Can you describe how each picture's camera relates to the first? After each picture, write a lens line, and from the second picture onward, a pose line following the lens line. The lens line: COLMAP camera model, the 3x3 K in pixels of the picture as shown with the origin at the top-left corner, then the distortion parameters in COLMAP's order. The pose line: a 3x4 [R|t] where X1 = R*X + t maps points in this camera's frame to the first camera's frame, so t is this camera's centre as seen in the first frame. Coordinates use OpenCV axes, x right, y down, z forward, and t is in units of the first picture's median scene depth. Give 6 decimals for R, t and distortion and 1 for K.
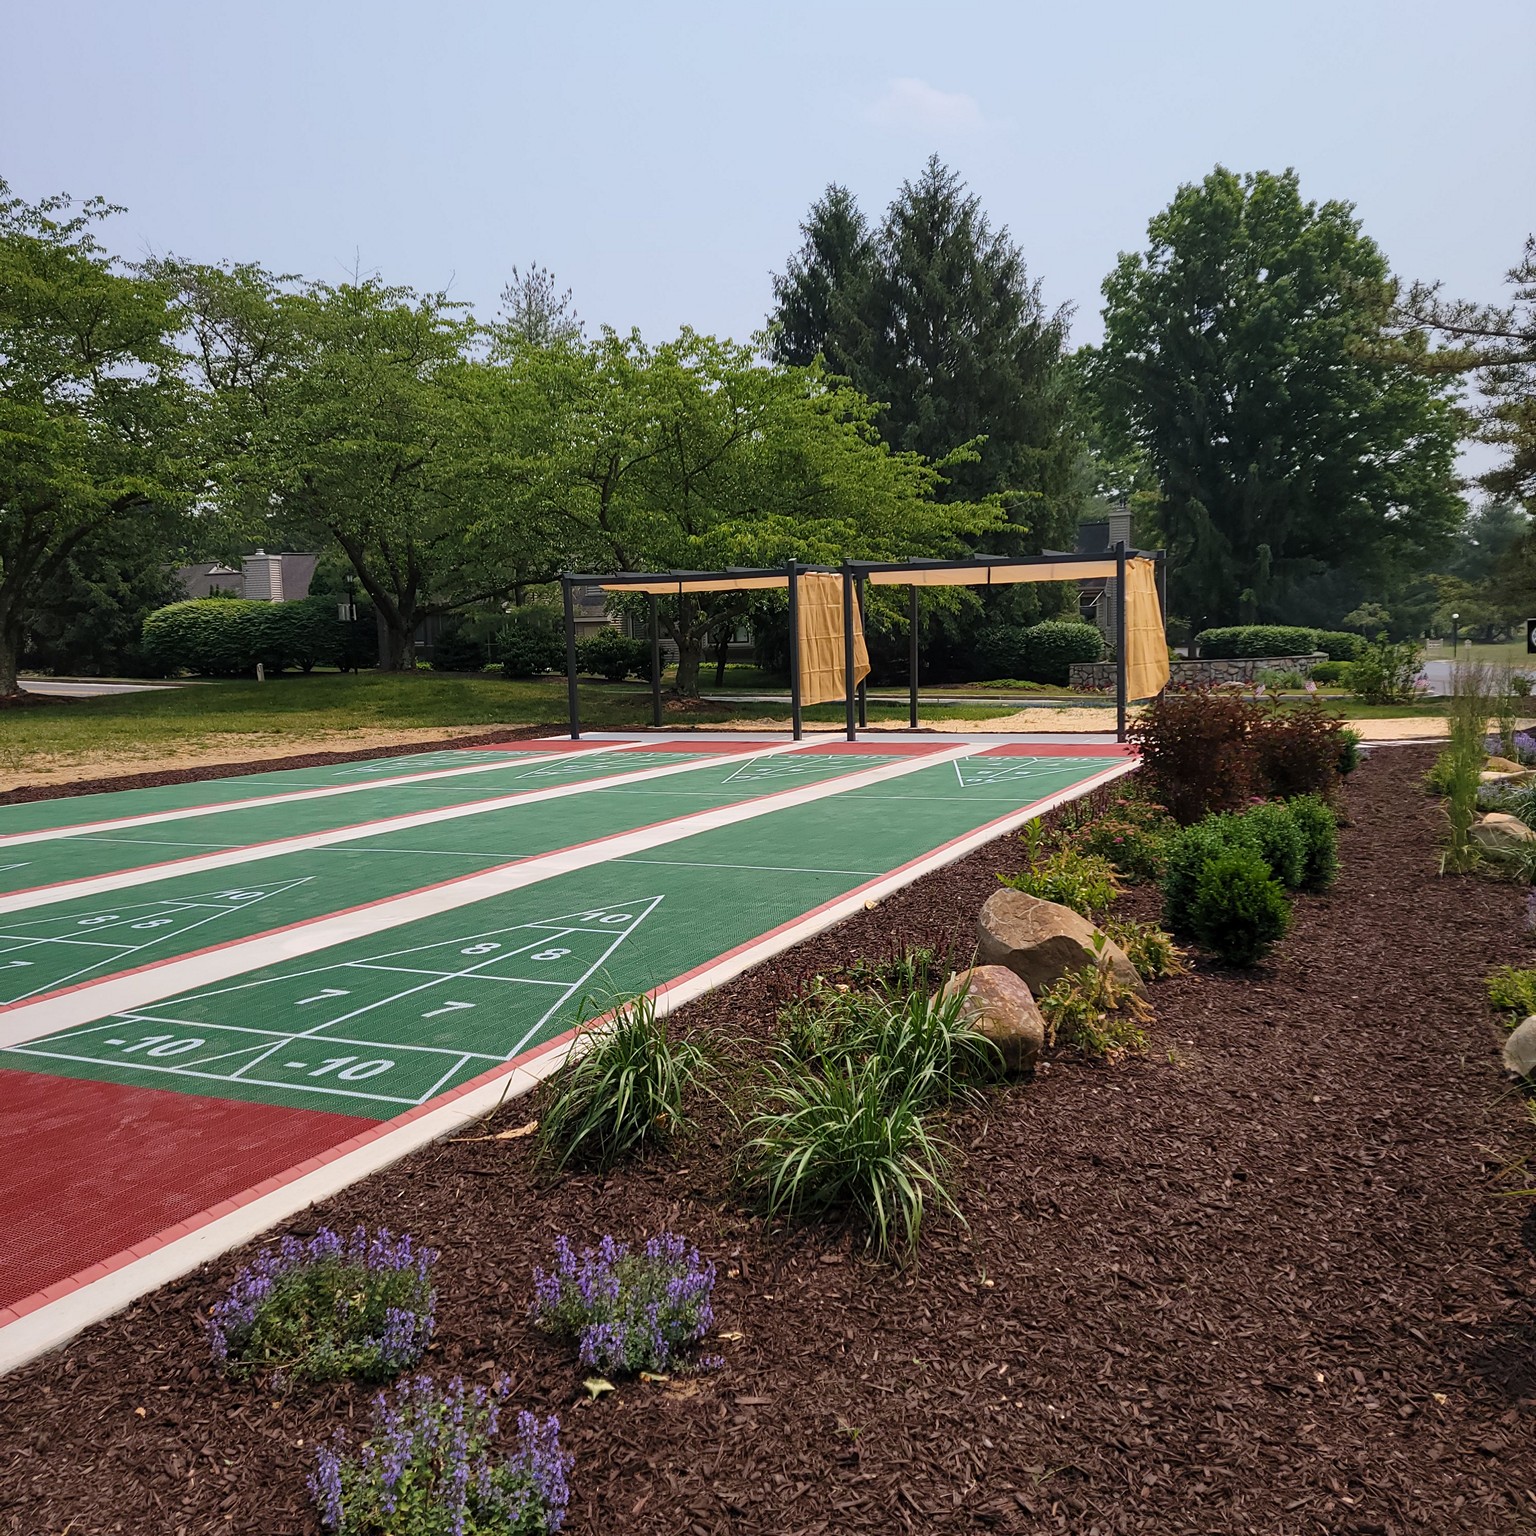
lens RADIAL K [[1407.4, 0, 779.9], [0, 1407.4, 760.7], [0, 0, 1]] dist [0.091745, -0.069643]
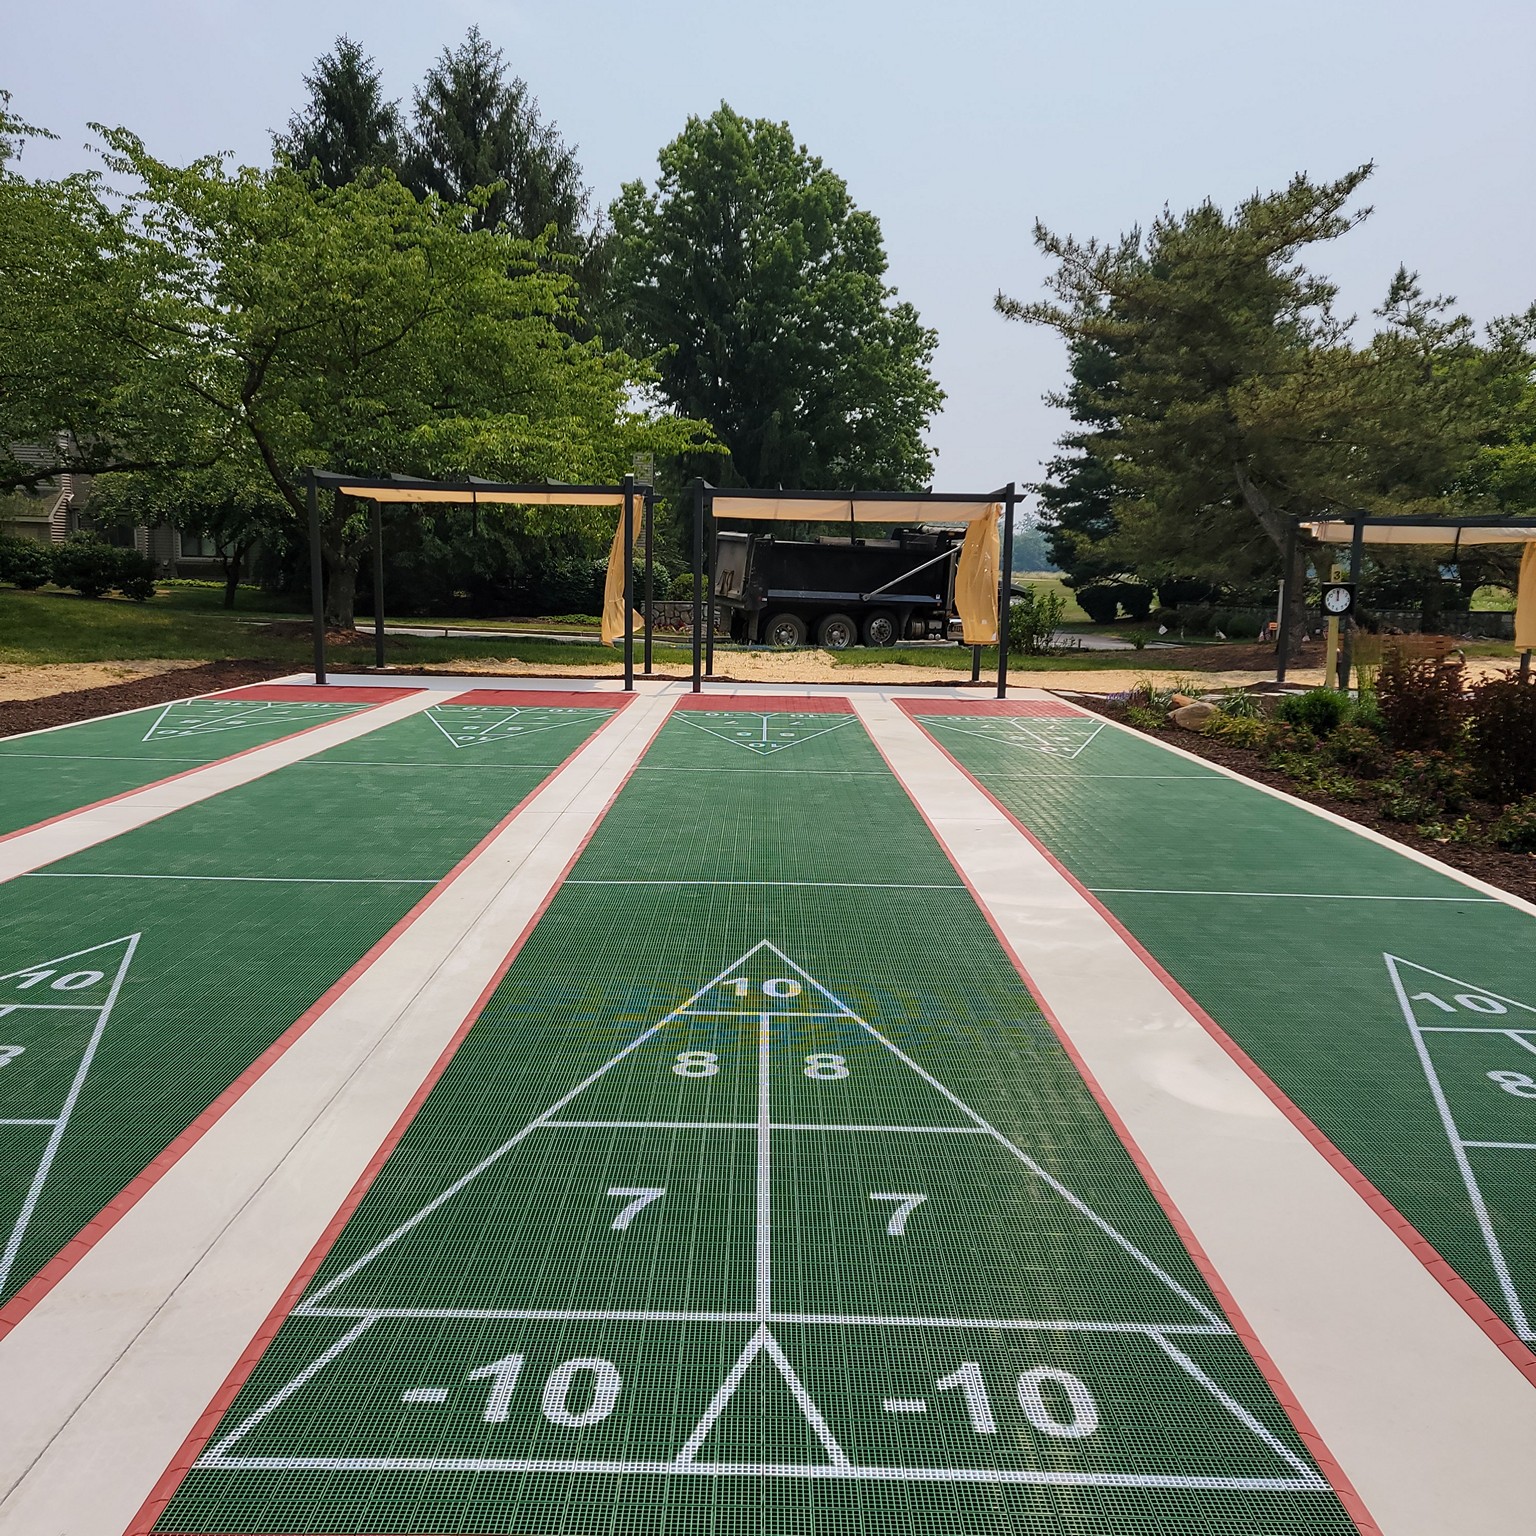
lens RADIAL K [[1422.7, 0, 769.0], [0, 1422.7, 721.1], [0, 0, 1]] dist [0.081994, -0.070366]
pose [[0.910796, -0.000424, 0.412858, -0.118615], [-0.007814, 0.999803, 0.018266, -0.008743], [-0.412784, -0.019863, 0.910612, 0.108362]]
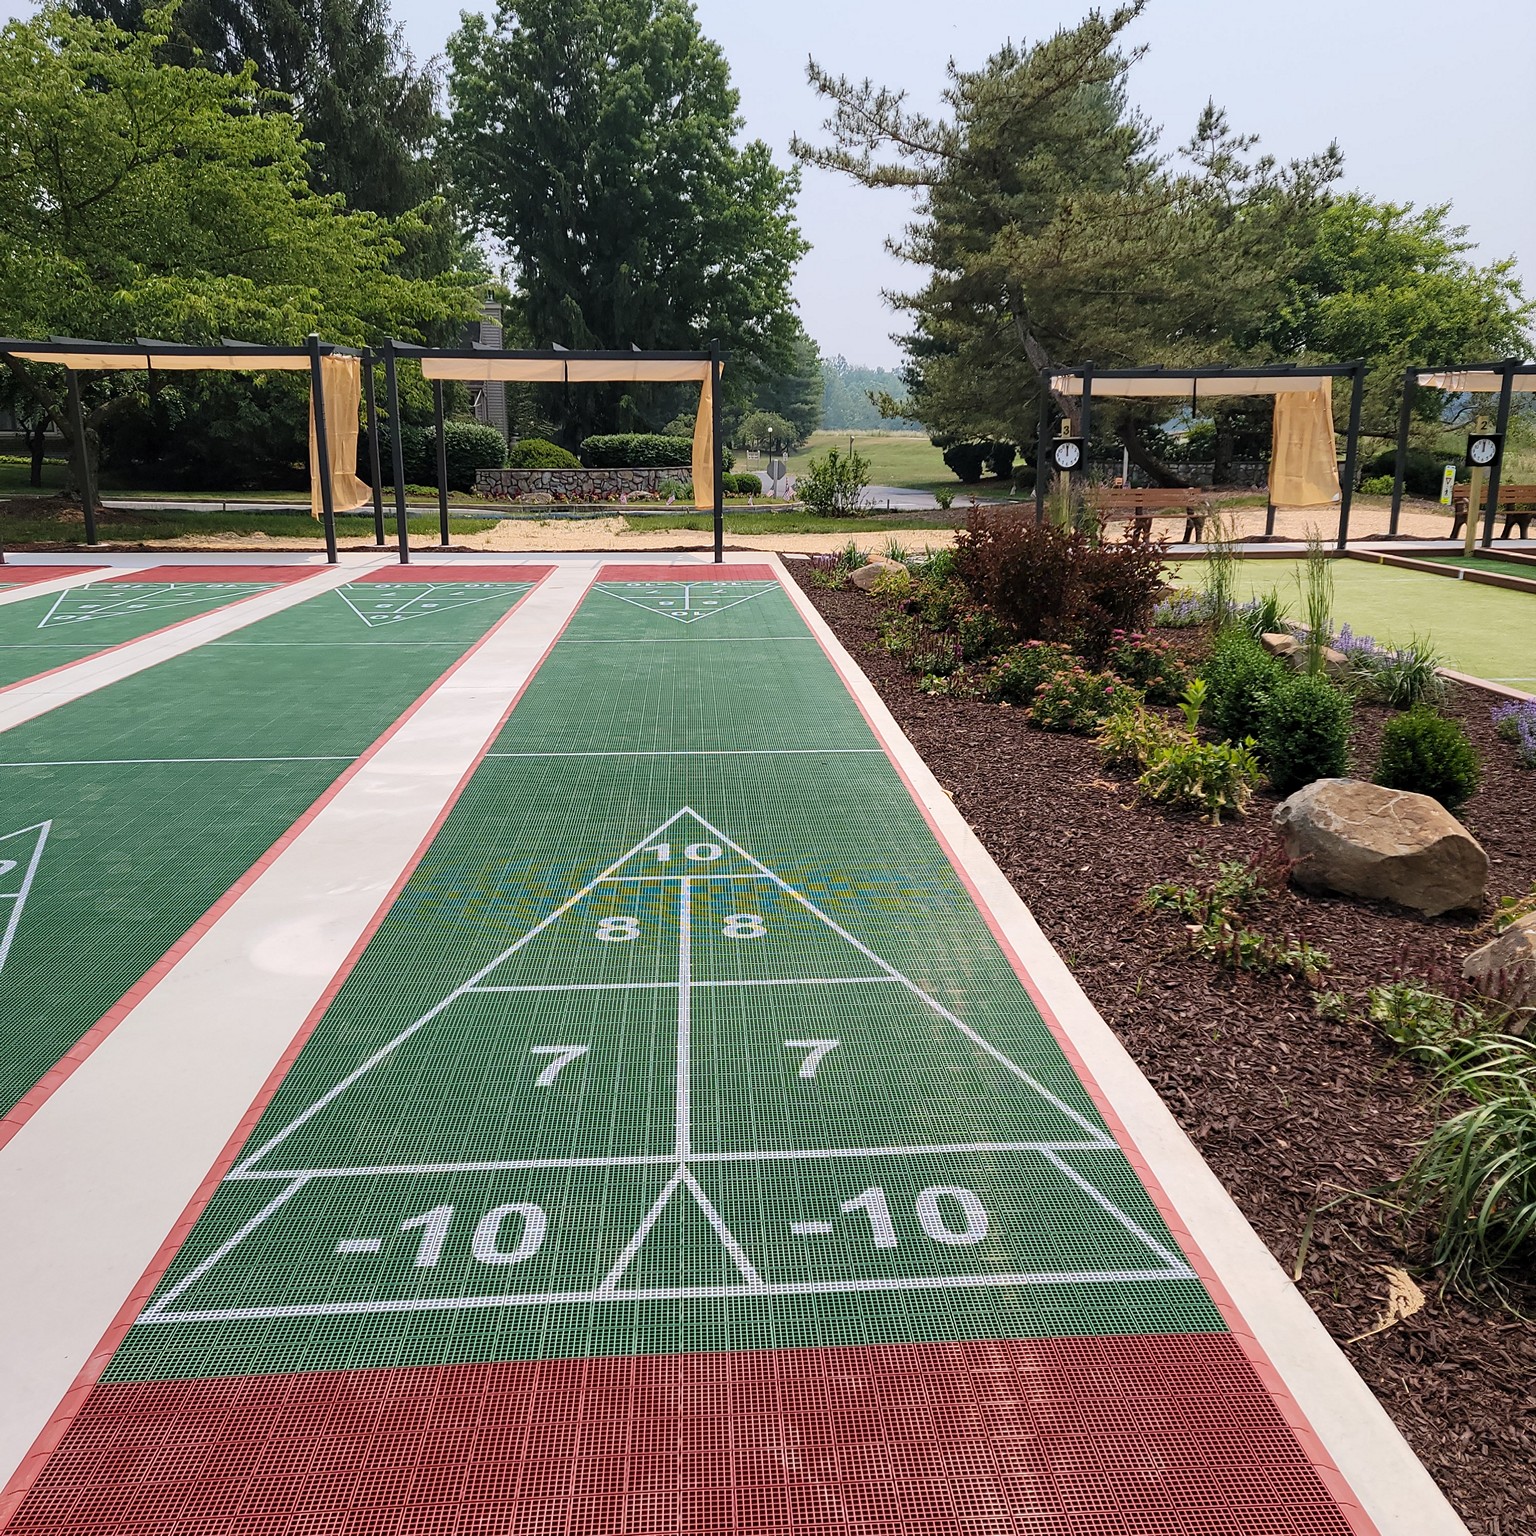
lens RADIAL K [[1412.2, 0, 793.2], [0, 1412.2, 764.8], [0, 0, 1]] dist [0.040669, -0.004175]
pose [[0.879680, -0.083368, 0.468202, -0.116609], [0.018033, 0.989654, 0.142336, -0.008720], [-0.475224, -0.116767, 0.872082, 0.107461]]
